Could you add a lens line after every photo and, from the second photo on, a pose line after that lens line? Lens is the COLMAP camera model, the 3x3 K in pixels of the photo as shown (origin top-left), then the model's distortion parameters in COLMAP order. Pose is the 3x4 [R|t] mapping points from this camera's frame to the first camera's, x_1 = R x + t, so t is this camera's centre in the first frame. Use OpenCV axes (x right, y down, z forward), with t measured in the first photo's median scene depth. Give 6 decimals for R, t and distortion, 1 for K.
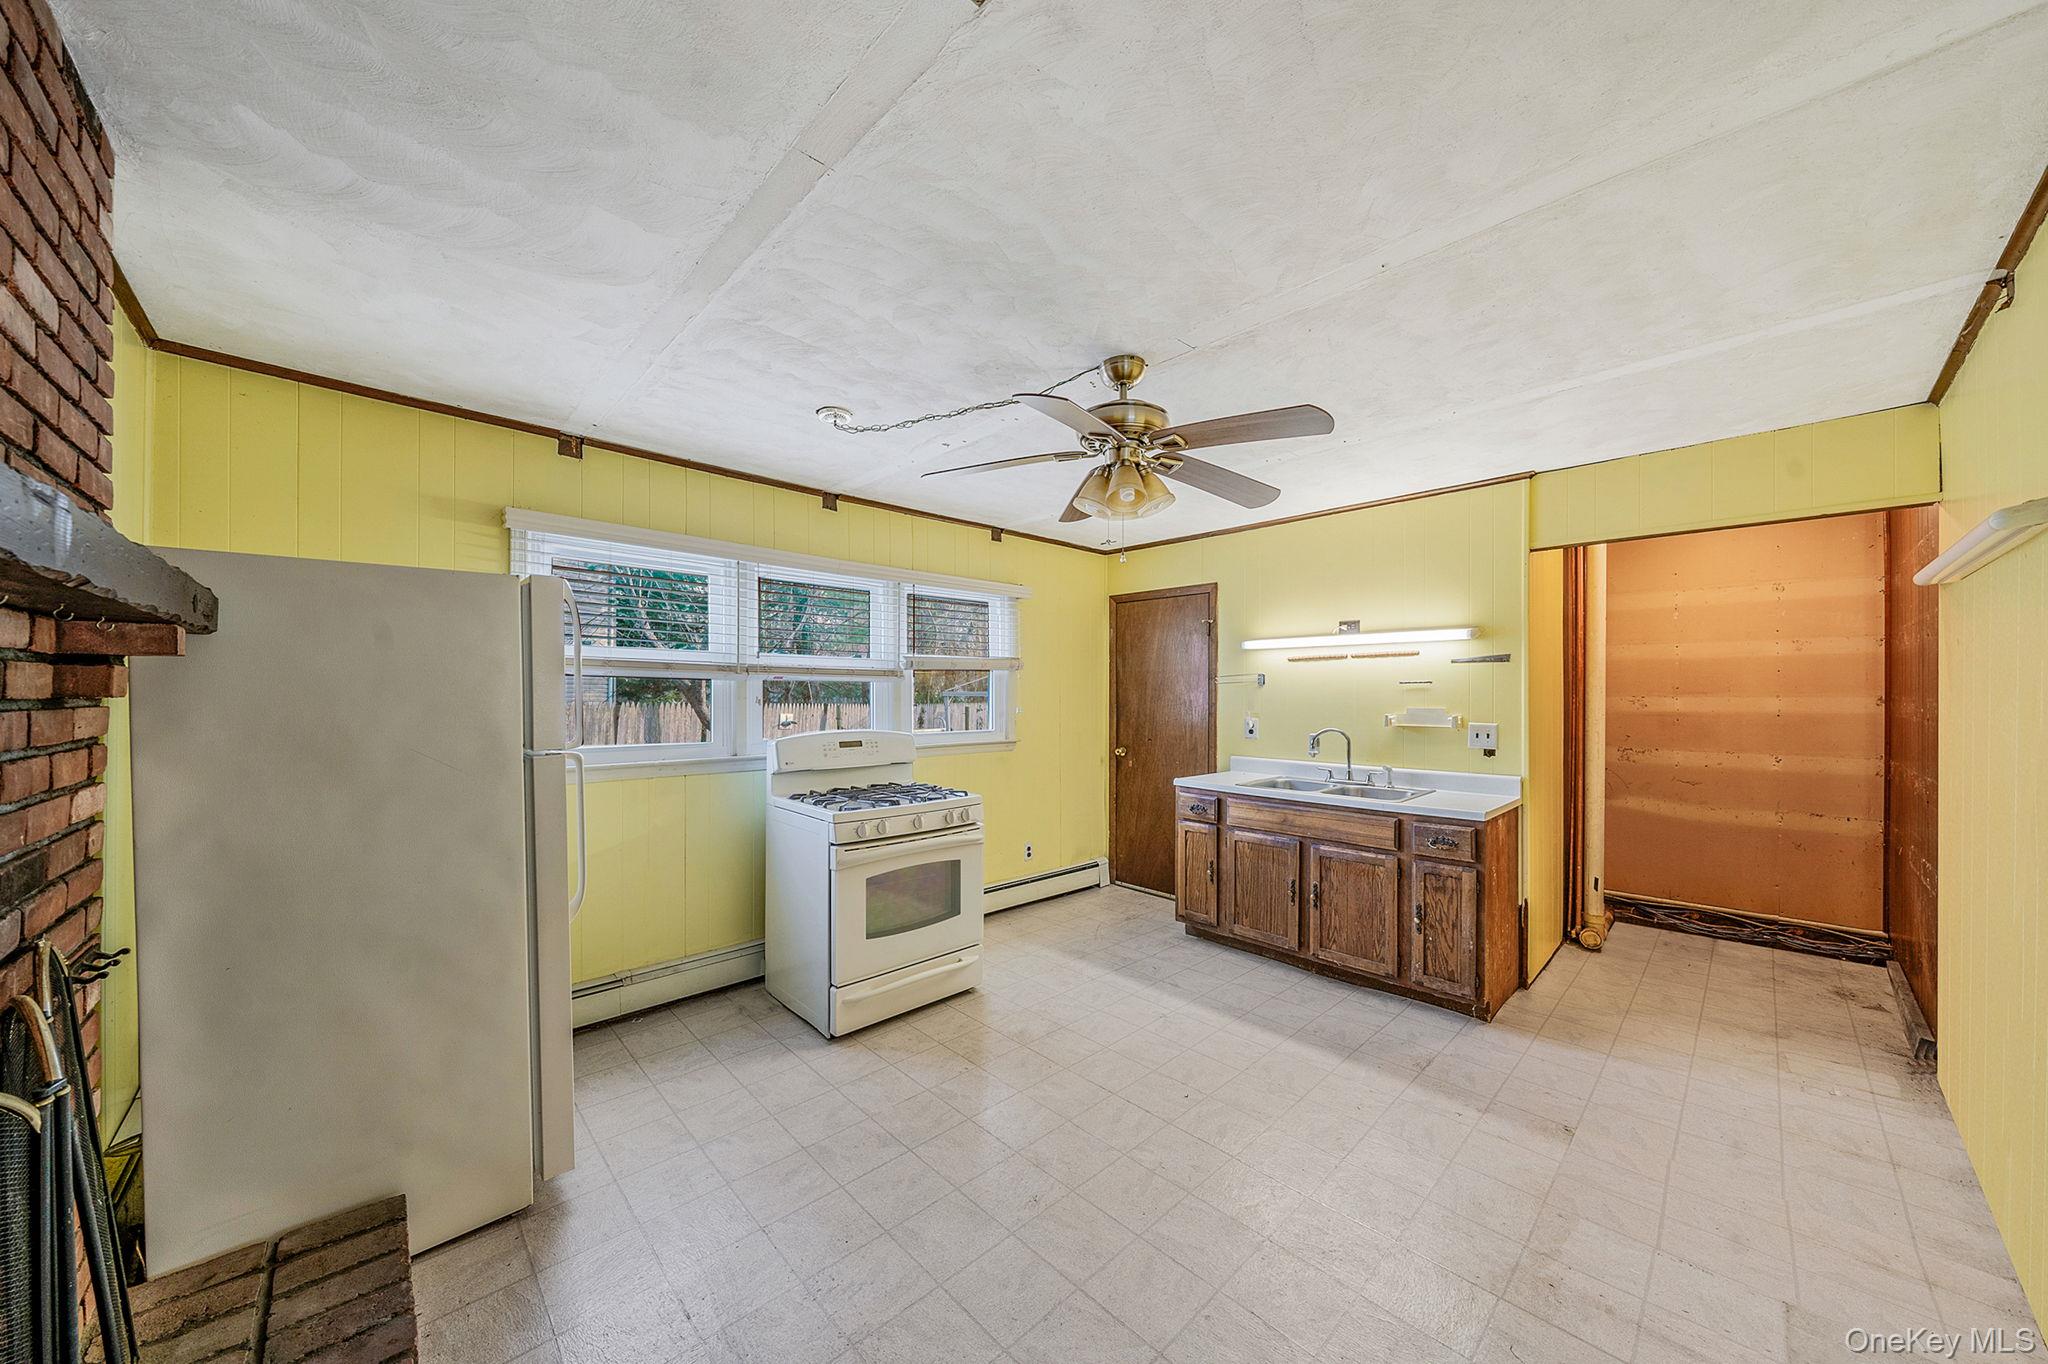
lens RADIAL K [[706.0, 0, 1018.2], [0, 706.0, 695.4], [0, 0, 1]] dist [-0.001587, 0.000023]
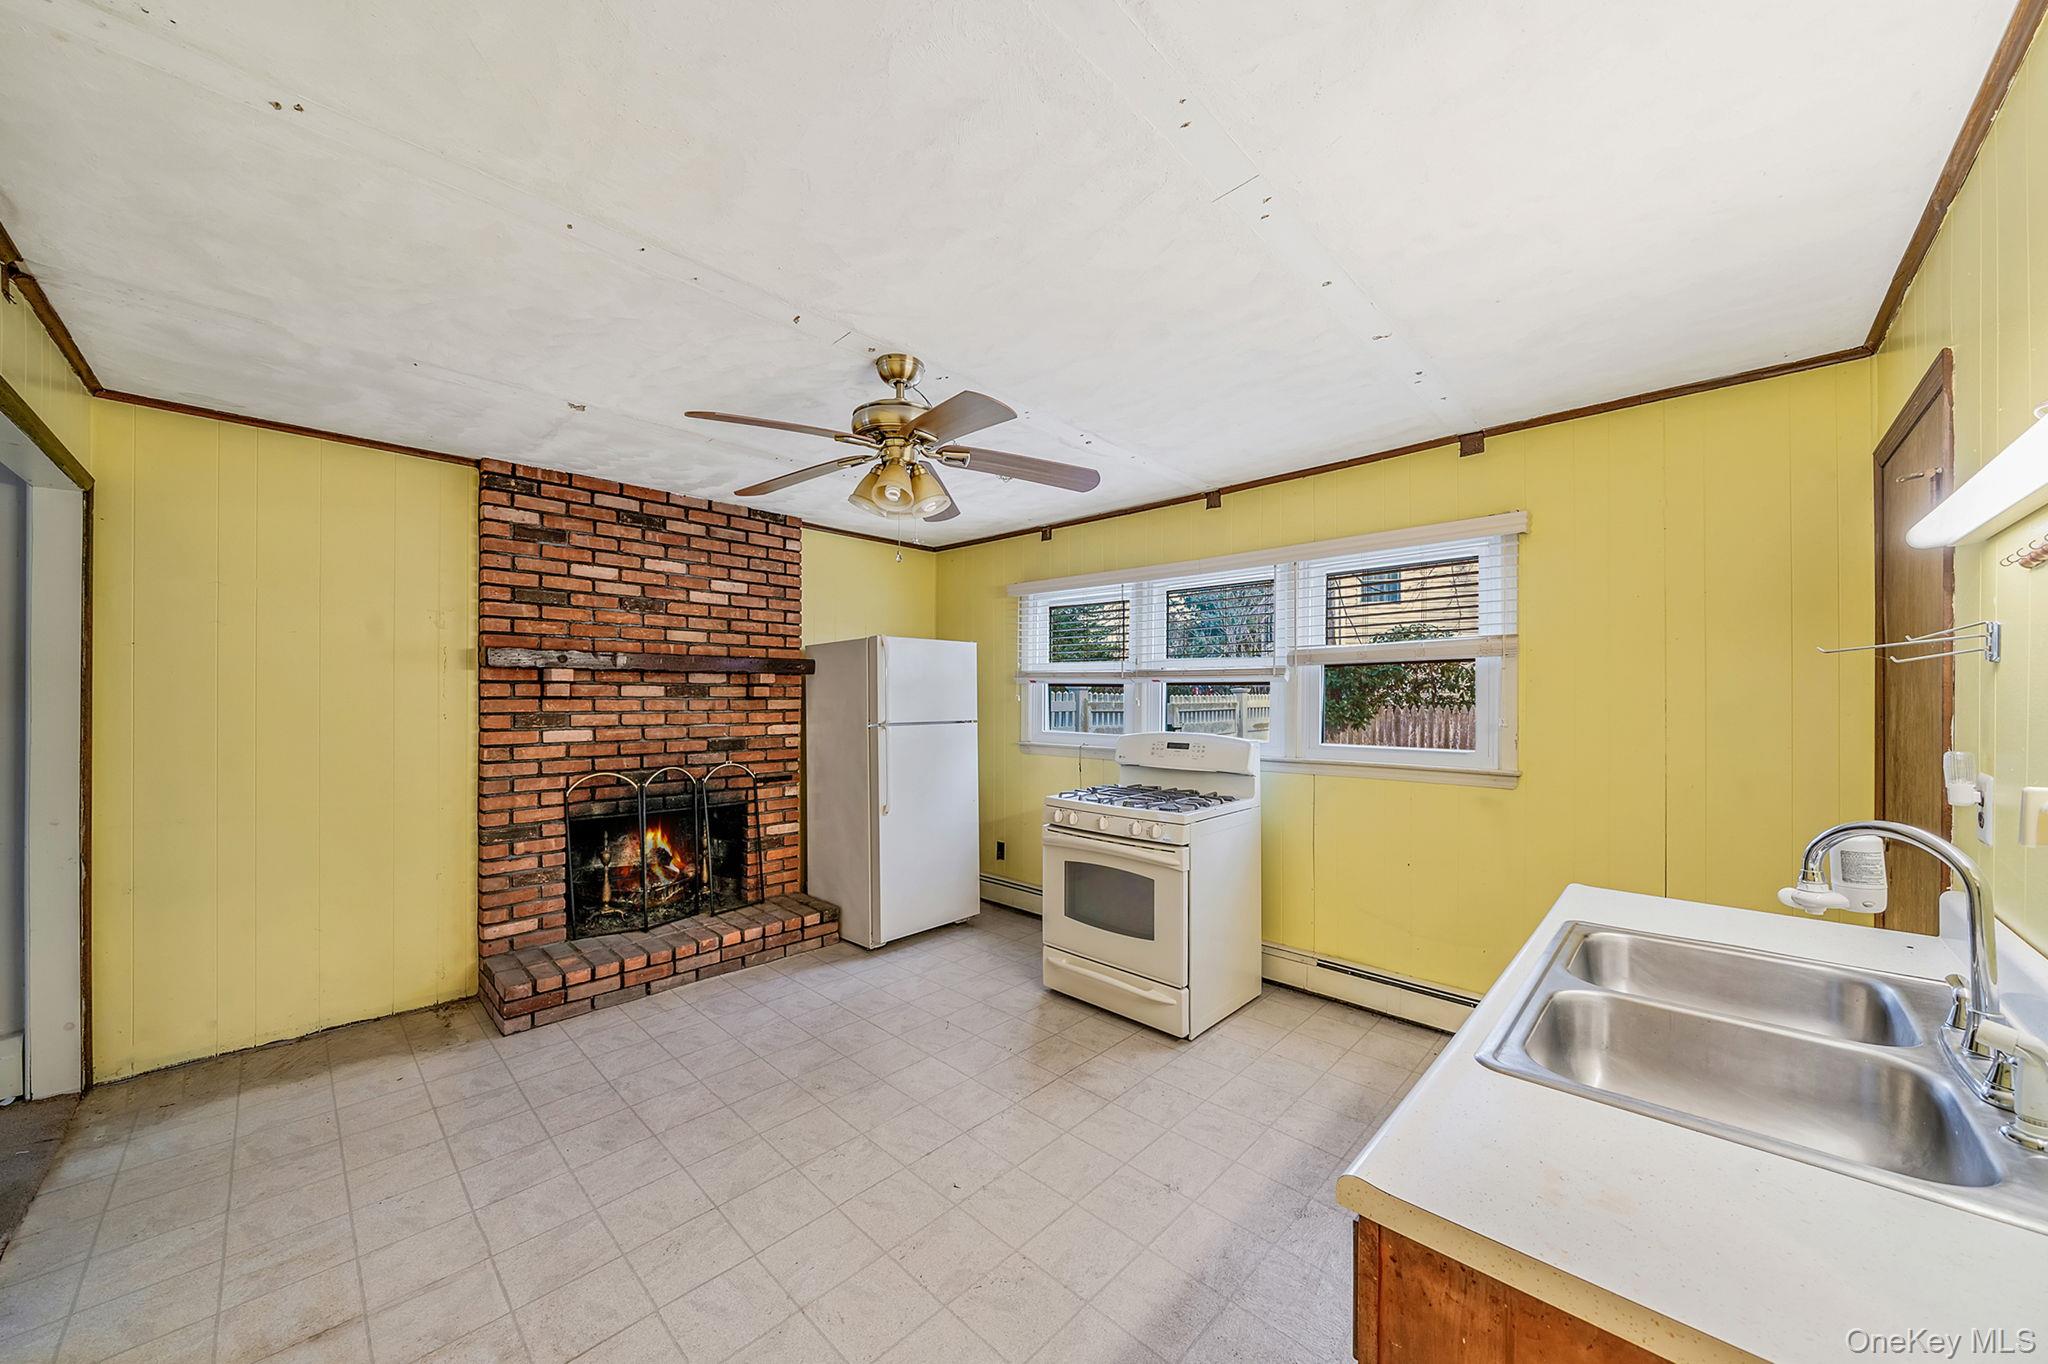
lens RADIAL K [[706.0, 0, 1019.1], [0, 706.0, 691.6], [0, 0, 1]] dist [-0.001587, 0.000023]
pose [[0.059222, -0.004970, -0.998232, 0.742298], [-0.001273, 0.999986, -0.005054, -0.002299], [0.998244, 0.001570, 0.059215, 0.713259]]
